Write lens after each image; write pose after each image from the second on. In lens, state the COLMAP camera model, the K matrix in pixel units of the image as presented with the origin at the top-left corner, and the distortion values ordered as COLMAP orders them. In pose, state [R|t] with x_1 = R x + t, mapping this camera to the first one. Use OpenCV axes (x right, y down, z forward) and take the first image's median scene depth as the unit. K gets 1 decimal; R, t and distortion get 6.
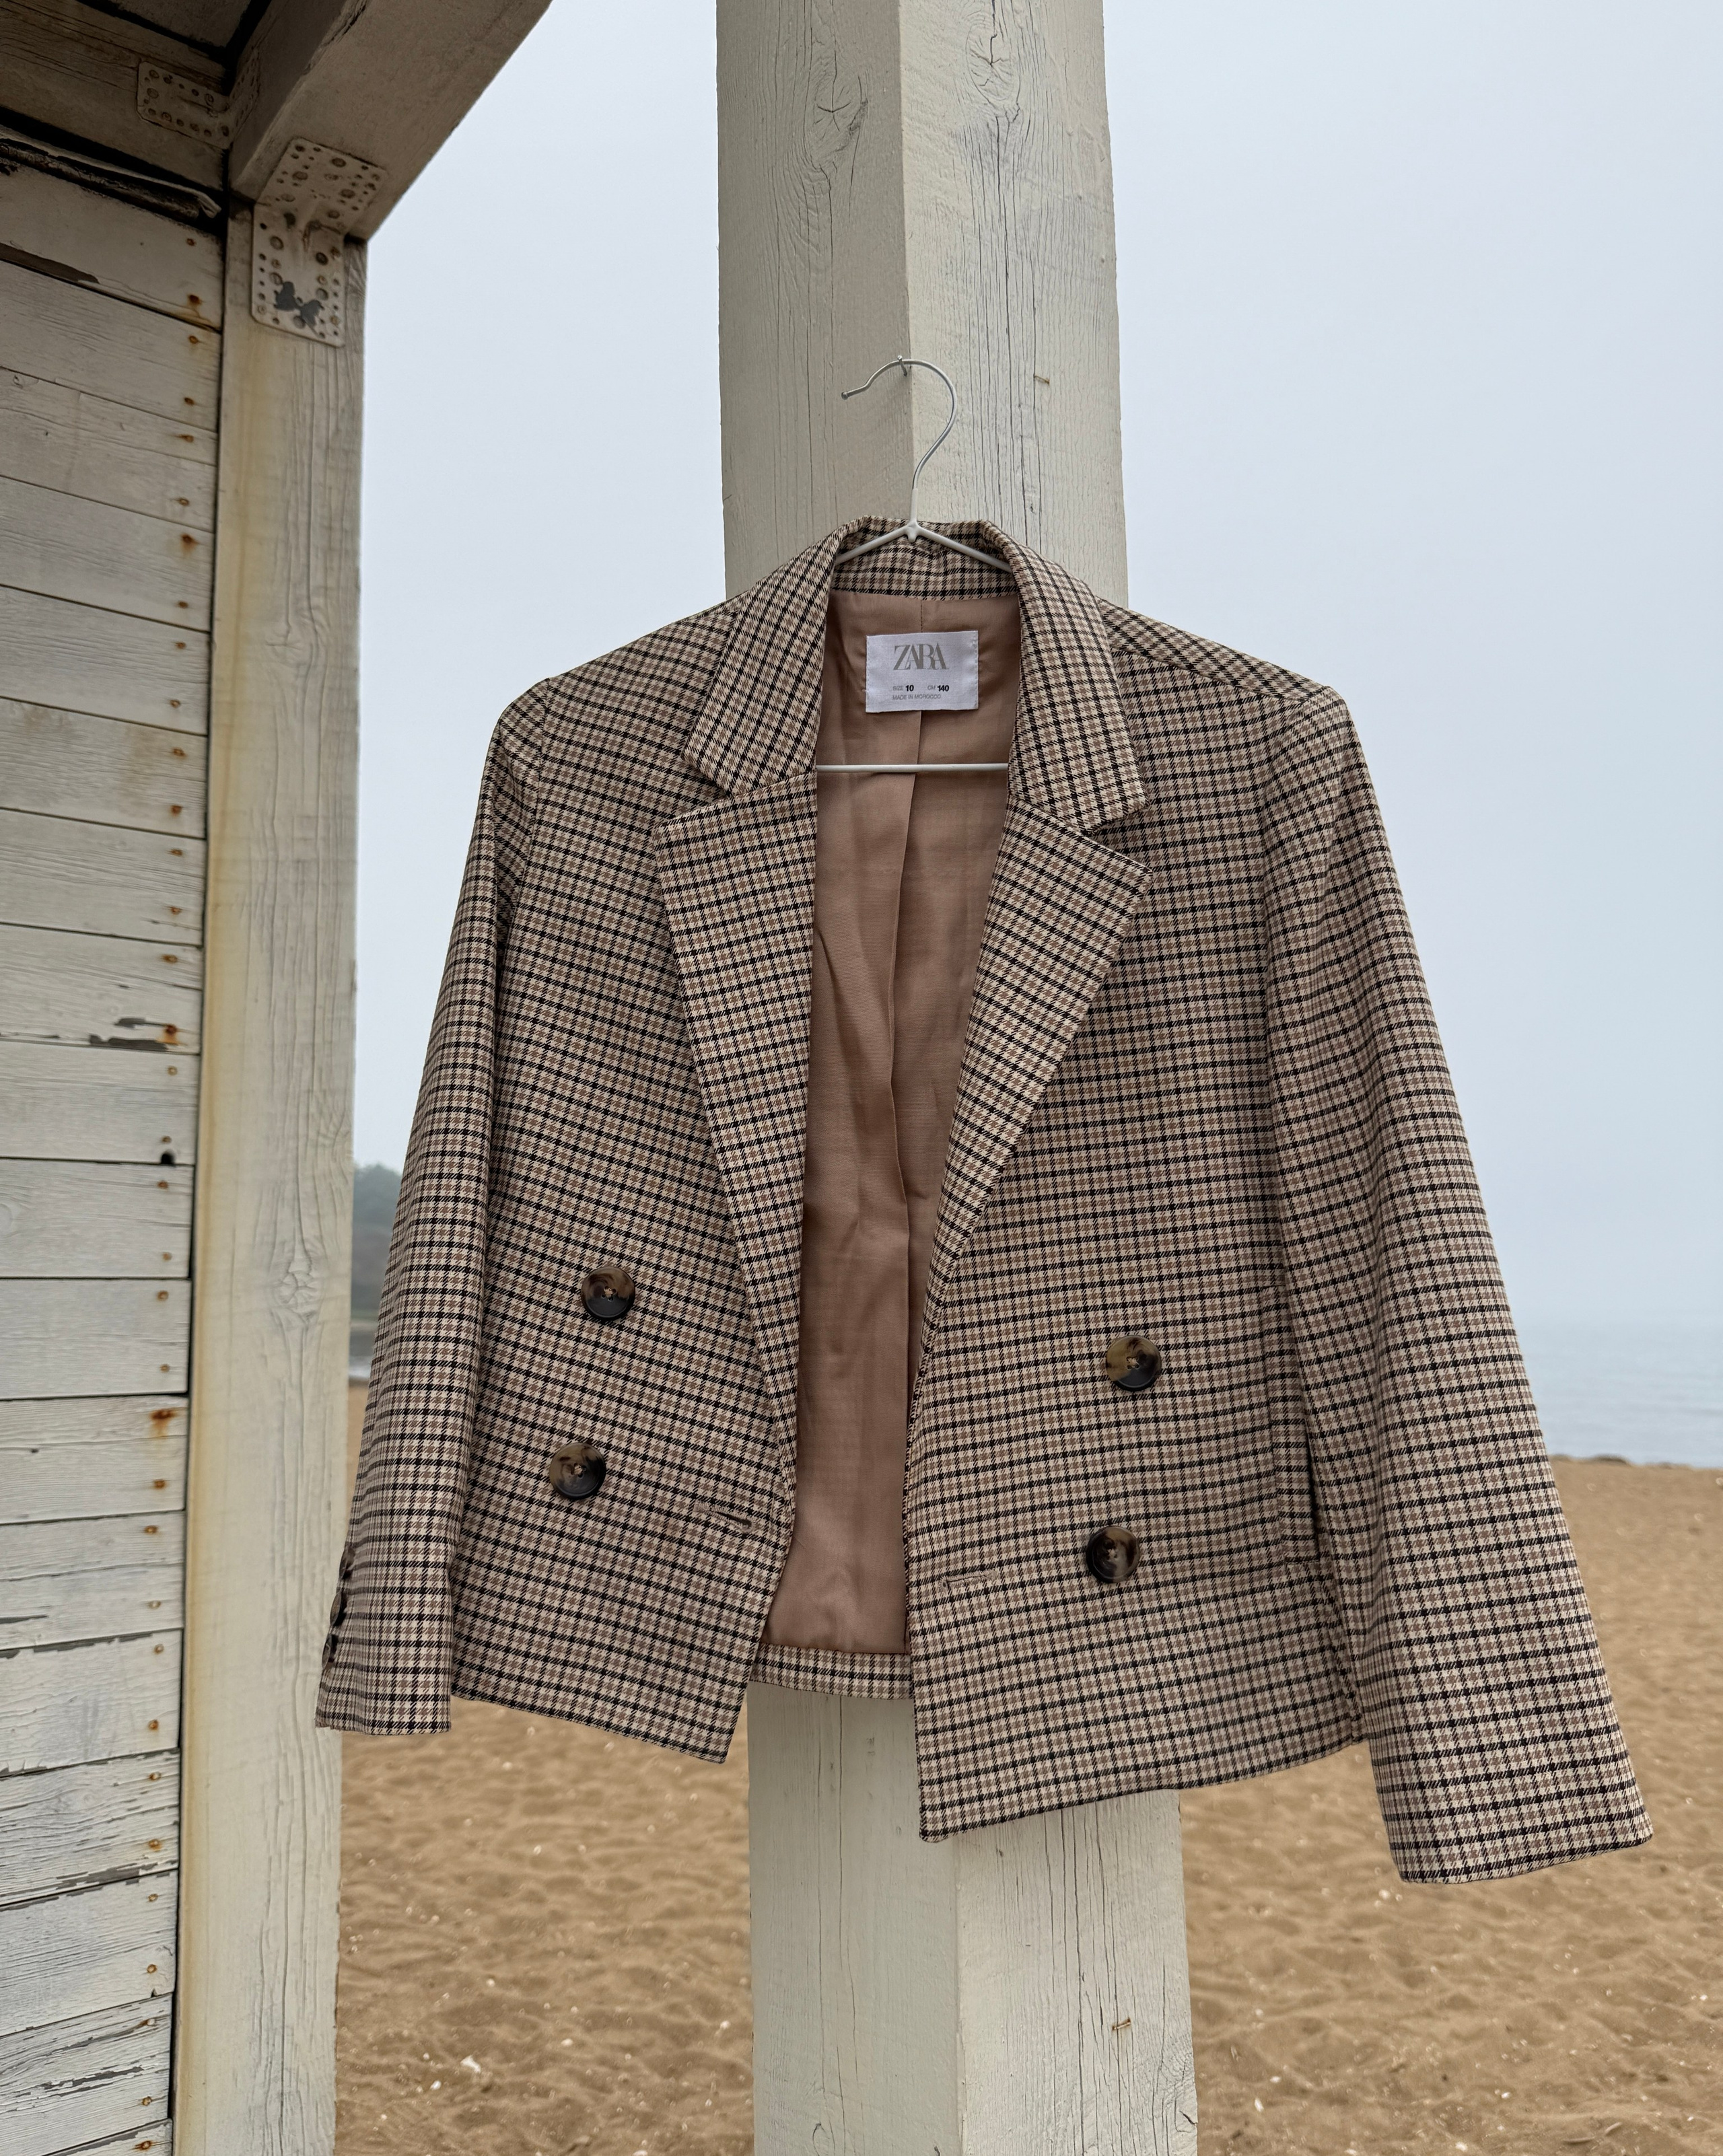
lens RADIAL K [[1656.4, 0, 865.1], [0, 1656.4, 1075.5], [0, 0, 1]] dist [-0.014521, 0.001683]
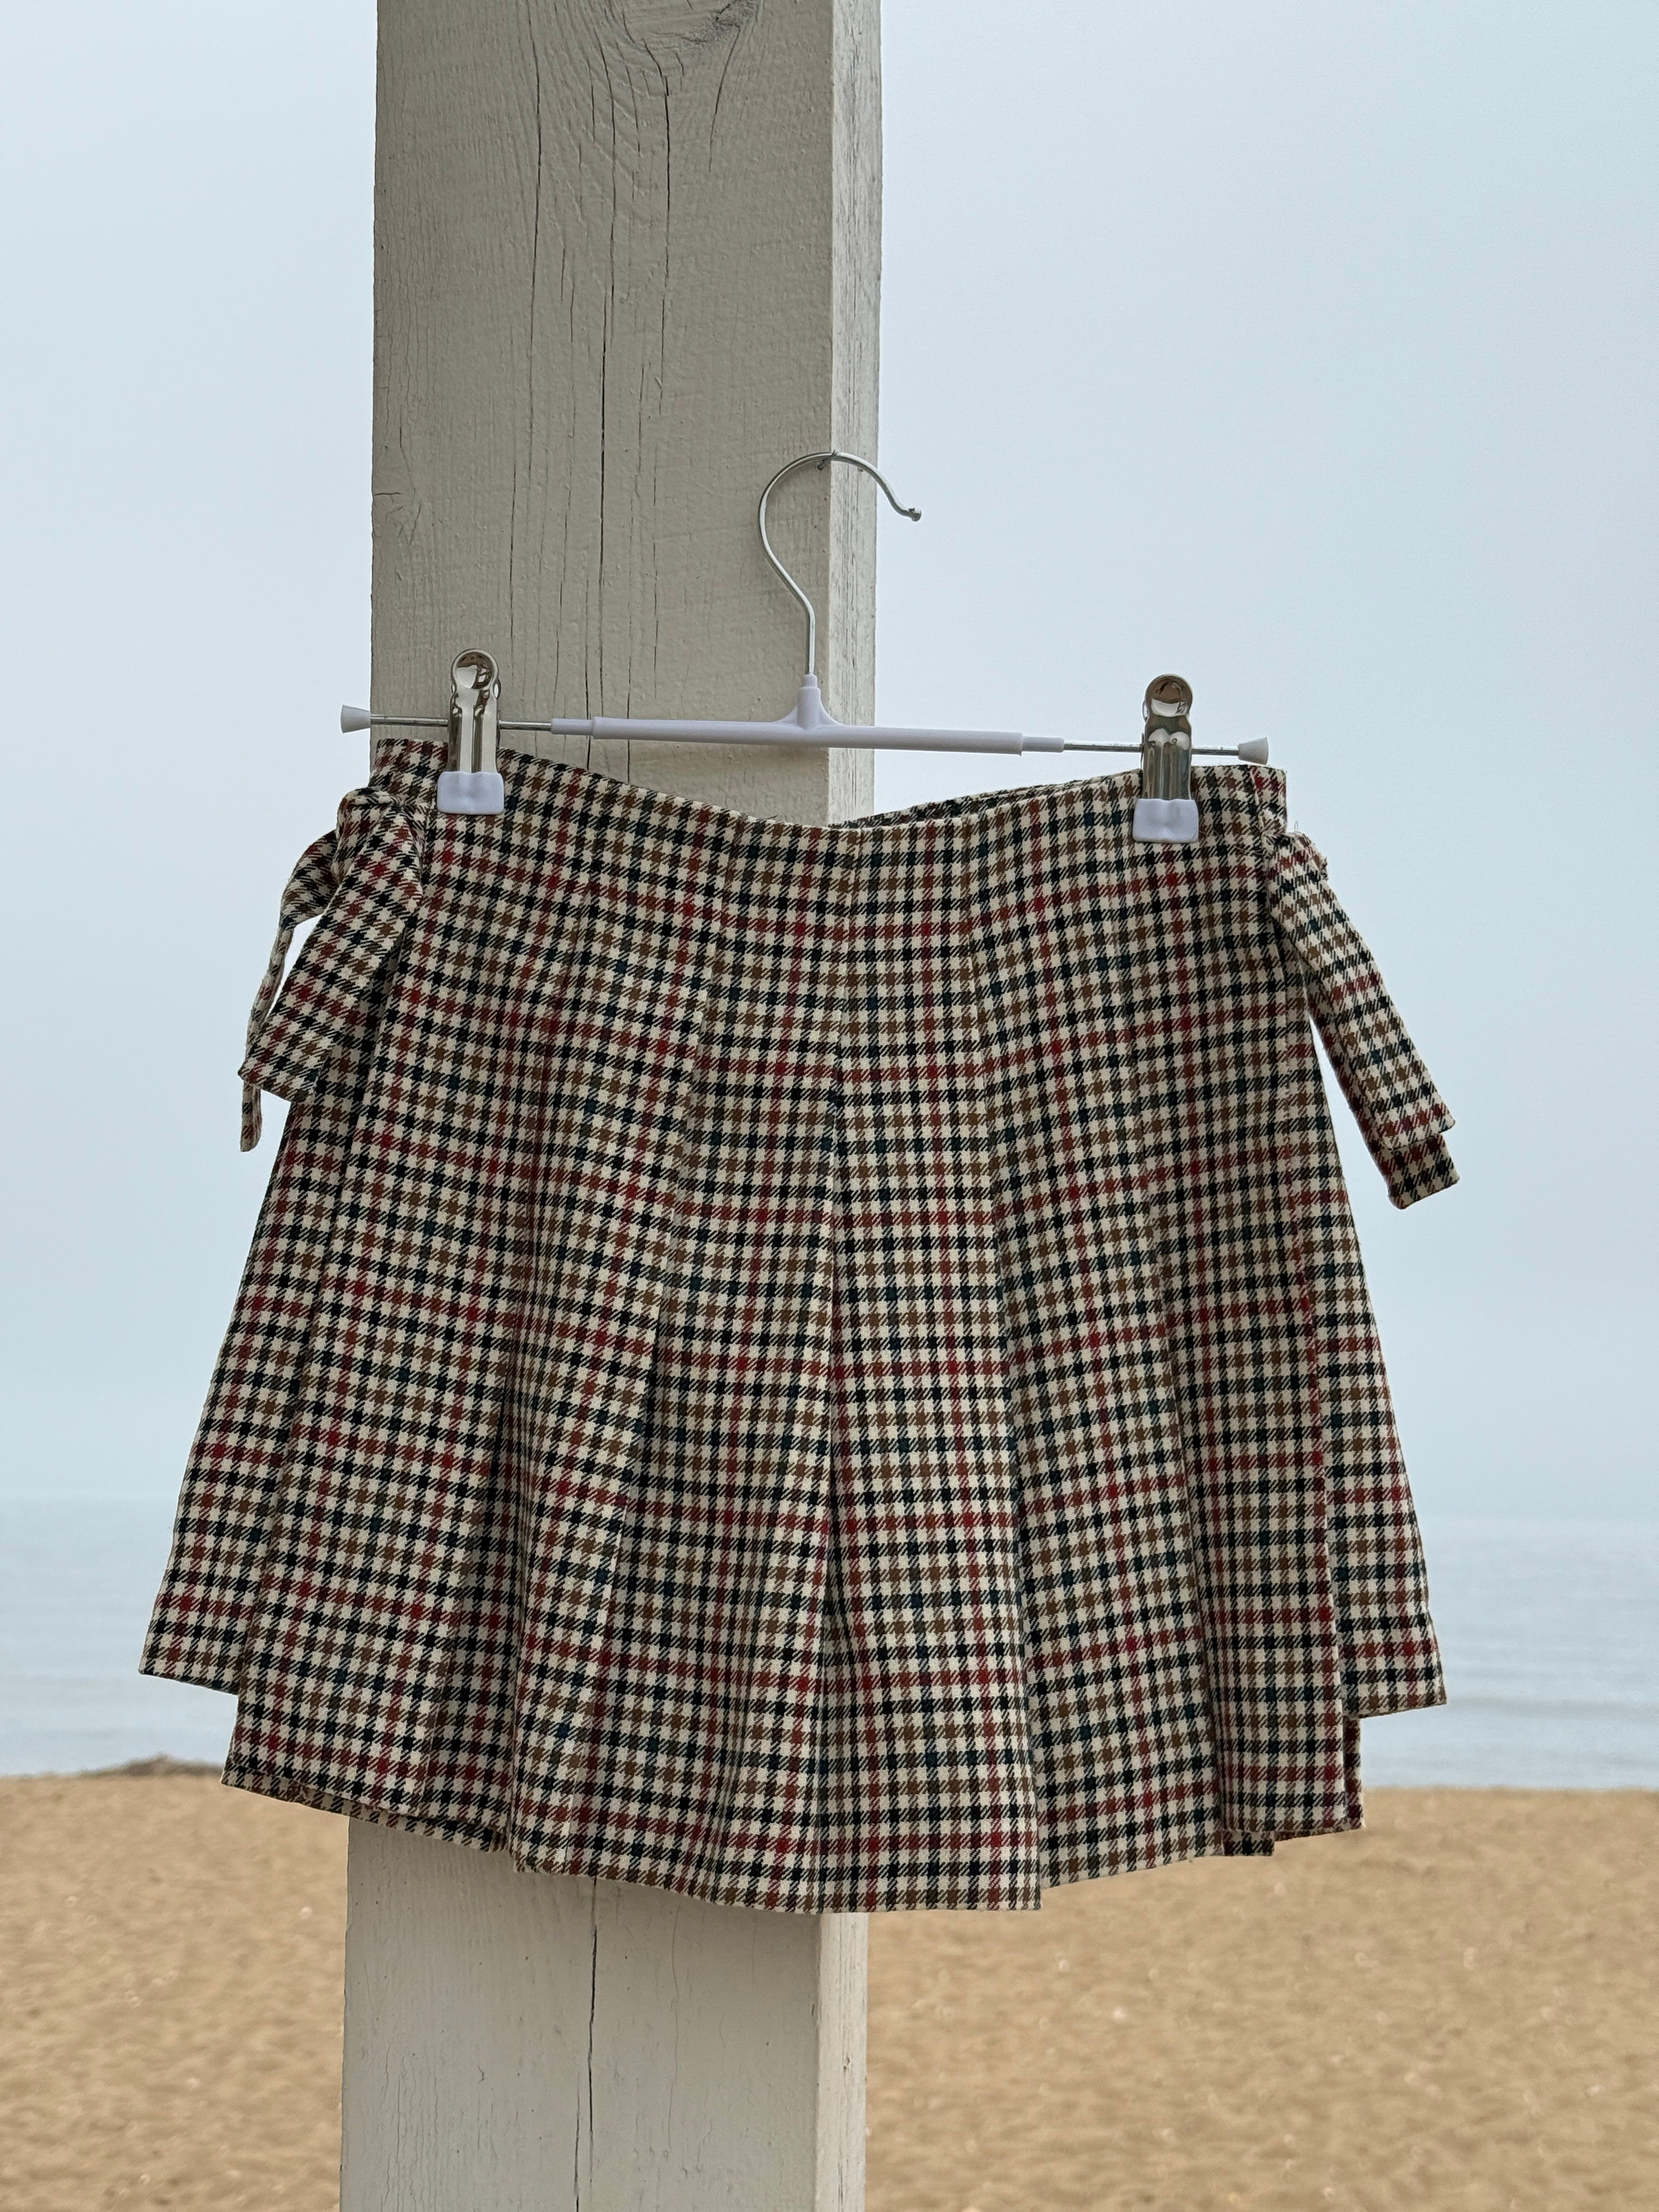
lens RADIAL K [[3083.8, 0, 816.2], [0, 3083.8, 1108.8], [0, 0, 1]] dist [0.239577, -0.633812]
pose [[0.729151, 0.095229, 0.677695, -0.385774], [-0.110998, 0.993615, -0.020195, -0.063737], [-0.675291, -0.060498, 0.735066, 0.019548]]
